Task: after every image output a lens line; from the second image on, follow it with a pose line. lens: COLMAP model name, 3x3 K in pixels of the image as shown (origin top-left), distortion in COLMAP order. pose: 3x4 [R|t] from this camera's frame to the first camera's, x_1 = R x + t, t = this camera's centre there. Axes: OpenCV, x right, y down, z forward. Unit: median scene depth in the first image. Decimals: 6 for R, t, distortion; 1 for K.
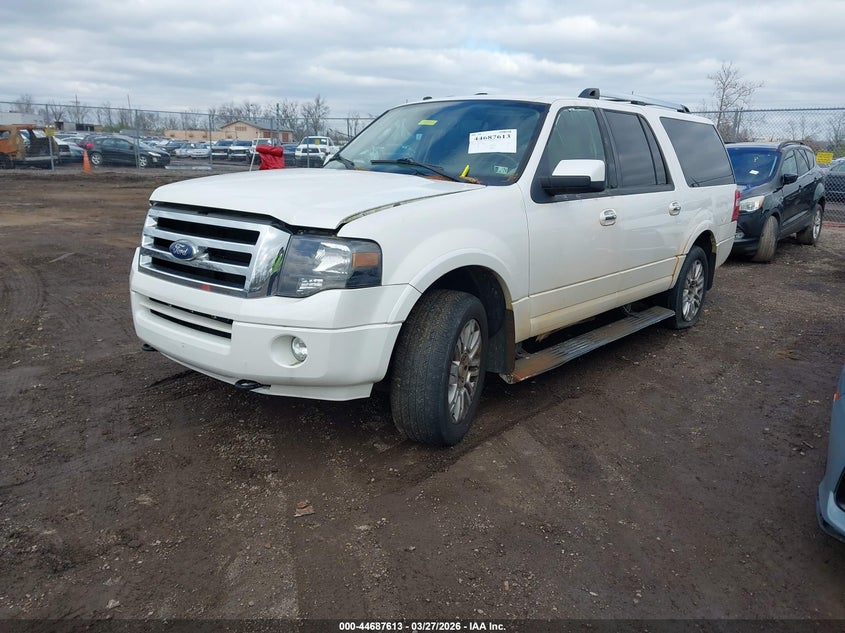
lens RADIAL K [[701.3, 0, 422.5], [0, 701.3, 316.5], [0, 0, 1]] dist [-0.003568, -0.009477]
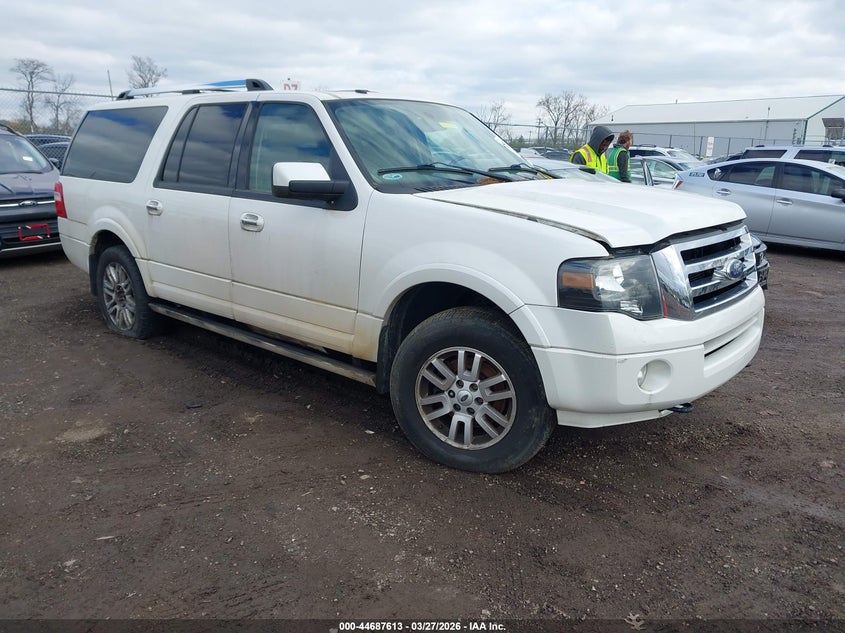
lens RADIAL K [[701.3, 0, 422.5], [0, 701.3, 316.5], [0, 0, 1]] dist [-0.003568, -0.009477]
pose [[-0.039757, -0.250749, 0.967235, -1.011062], [0.214662, 0.943255, 0.253356, -0.293941], [-0.975879, 0.217702, 0.016325, 1.107656]]
